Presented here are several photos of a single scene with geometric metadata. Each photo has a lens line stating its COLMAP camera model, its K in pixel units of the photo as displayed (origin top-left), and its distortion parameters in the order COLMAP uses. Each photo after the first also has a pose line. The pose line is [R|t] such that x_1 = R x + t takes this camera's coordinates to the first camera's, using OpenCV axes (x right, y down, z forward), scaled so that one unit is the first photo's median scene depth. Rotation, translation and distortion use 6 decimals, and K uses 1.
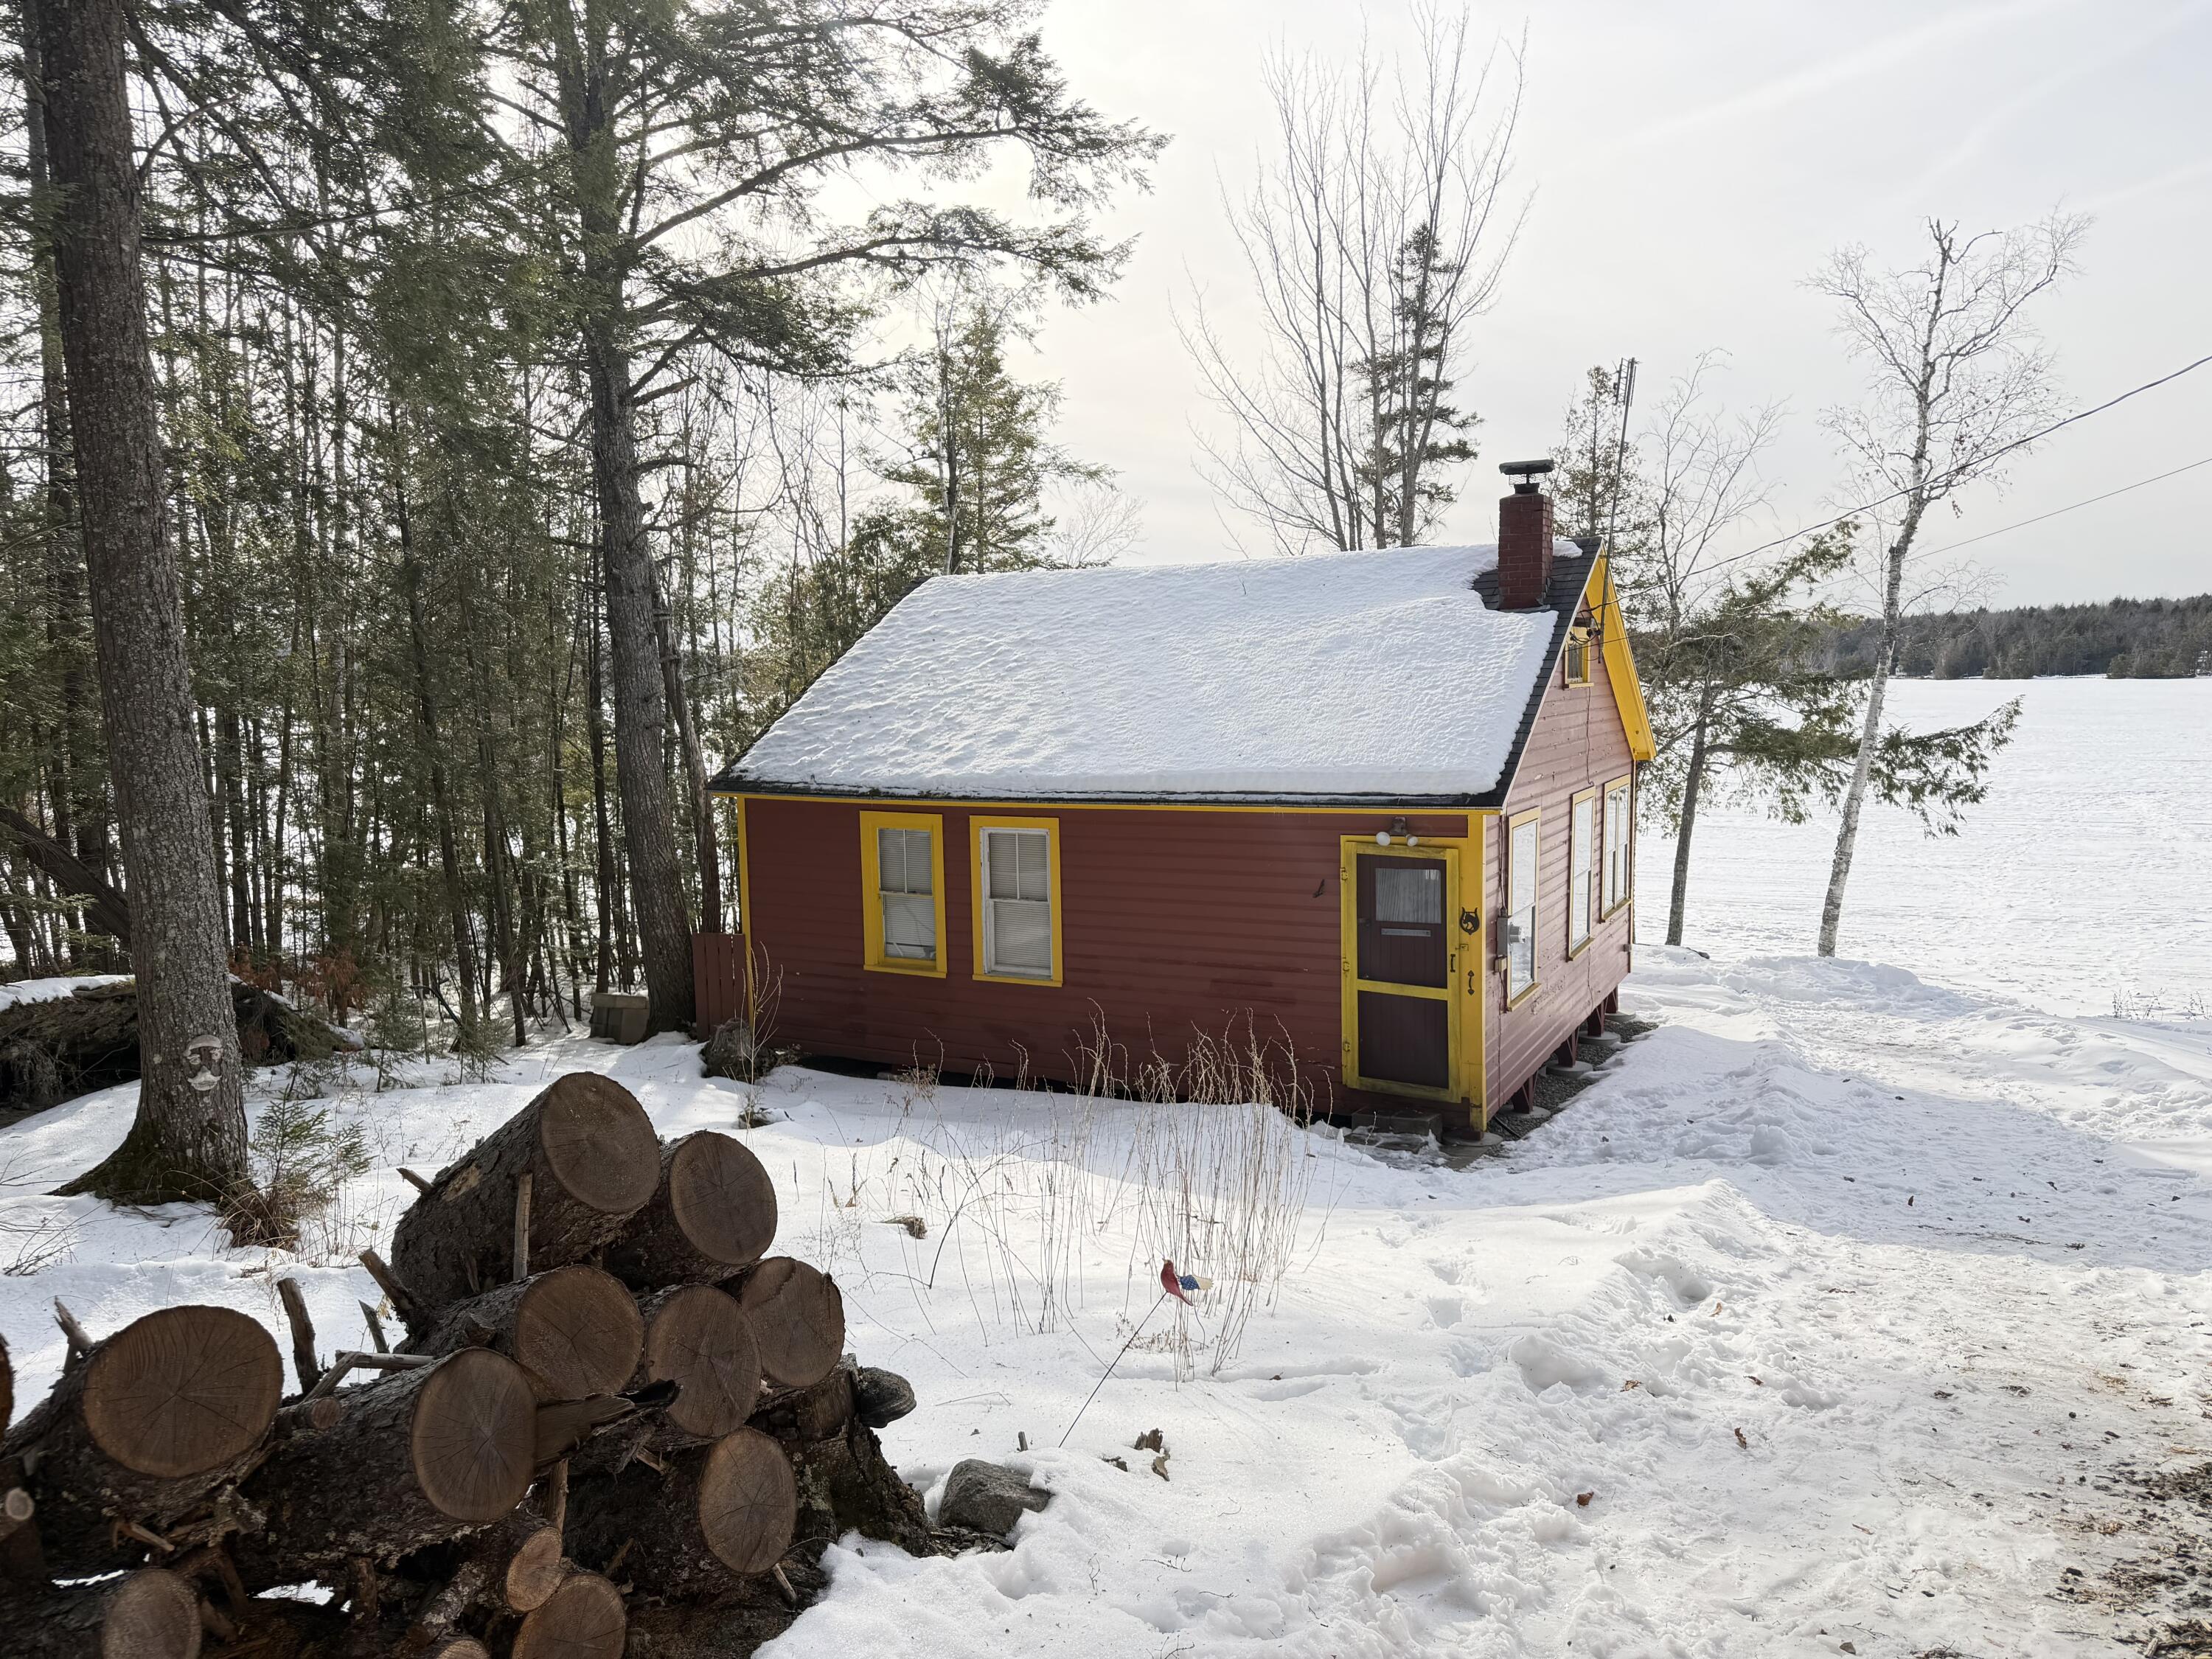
lens RADIAL K [[1553.8, 0, 1115.6], [0, 1553.8, 833.1], [0, 0, 1]] dist [0.063499, -0.078094]
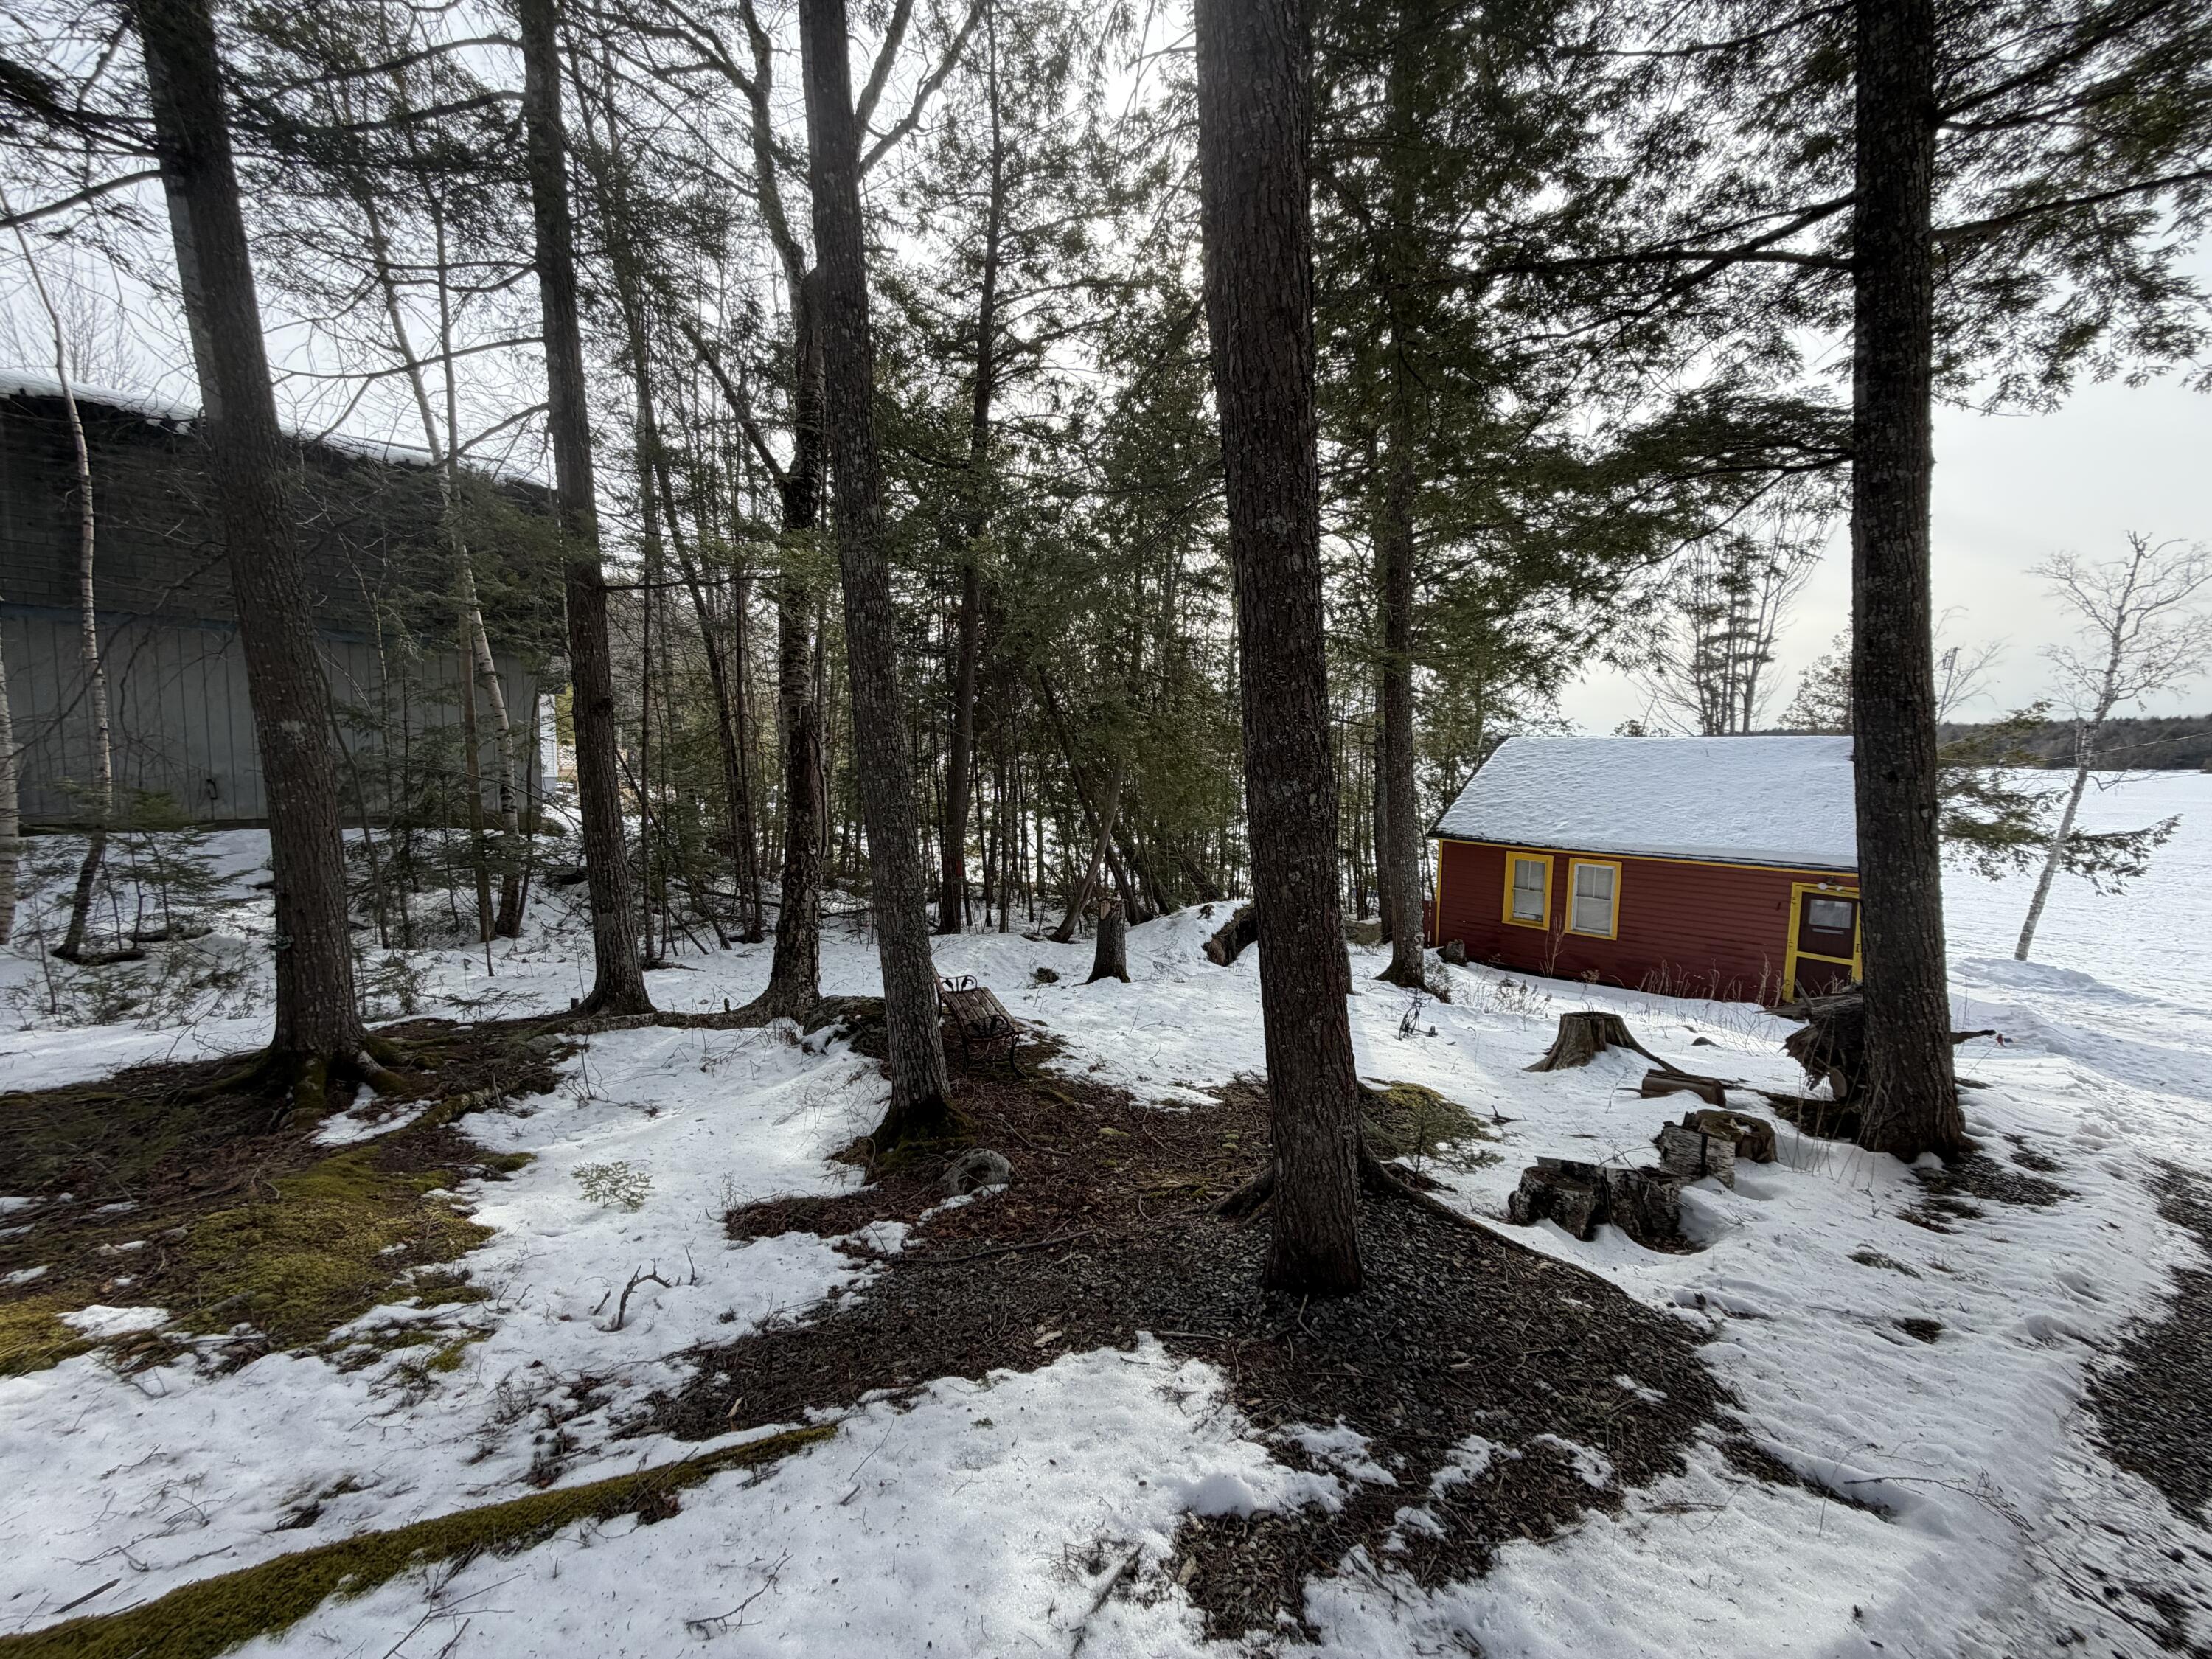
lens RADIAL K [[878.7, 0, 1088.3], [0, 878.7, 823.8], [0, 0, 1]] dist [0.000591, 0.000305]
pose [[0.945184, 0.054941, -0.321884, -0.213539], [-0.057595, 0.998339, 0.001278, -0.013516], [0.321420, 0.017331, 0.946778, -0.245290]]
